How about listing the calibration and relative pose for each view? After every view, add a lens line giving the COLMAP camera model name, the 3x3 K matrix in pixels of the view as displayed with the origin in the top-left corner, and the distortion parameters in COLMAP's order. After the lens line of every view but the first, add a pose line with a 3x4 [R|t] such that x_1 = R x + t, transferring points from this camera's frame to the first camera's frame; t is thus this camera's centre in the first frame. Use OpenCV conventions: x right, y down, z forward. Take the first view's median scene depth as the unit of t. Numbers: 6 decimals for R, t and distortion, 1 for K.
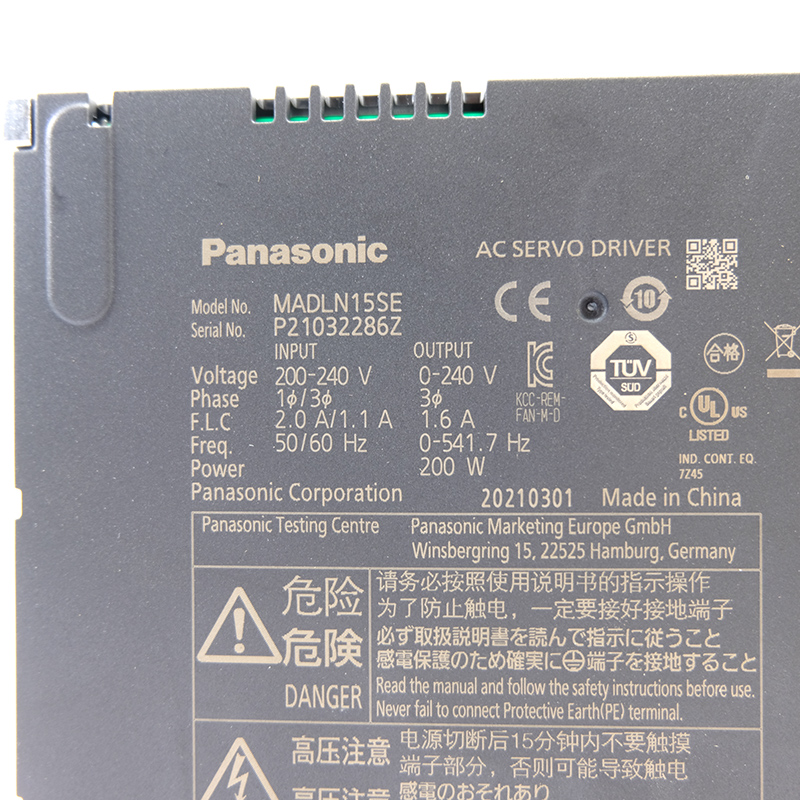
lens RADIAL K [[804.3, 0, 400.0], [0, 804.3, 400.0], [0, 0, 1]] dist [-0.047152, 0.021985]
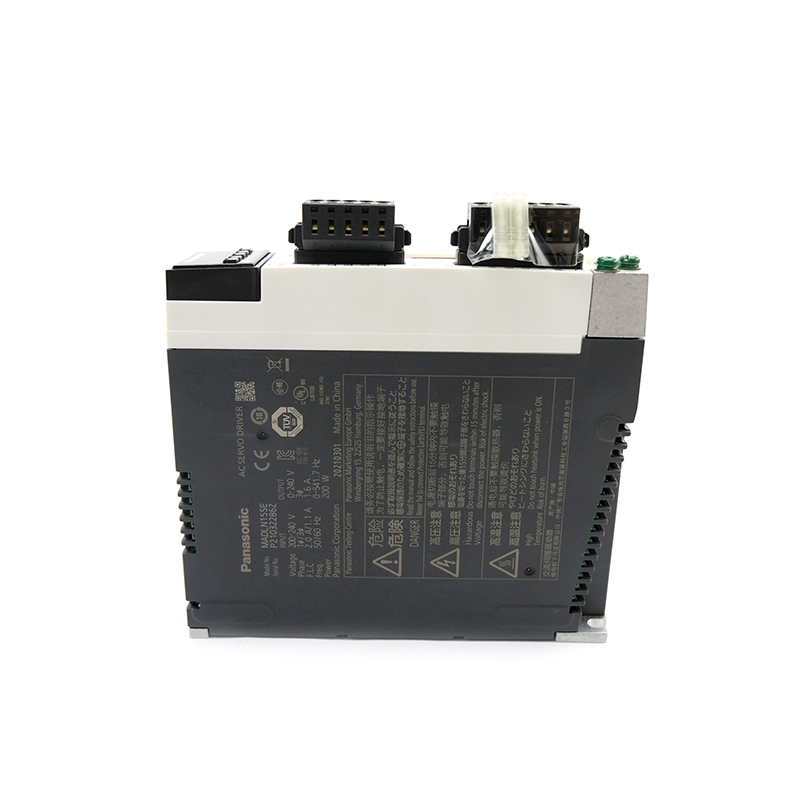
lens RADIAL K [[804.3, 0, 400.0], [0, 804.3, 400.0], [0, 0, 1]] dist [-0.047152, 0.021985]
pose [[0.020831, -0.967970, -0.250199, 0.996806], [0.999773, 0.021275, 0.000930, 0.316114], [0.004423, -0.250162, 0.968194, -1.455114]]
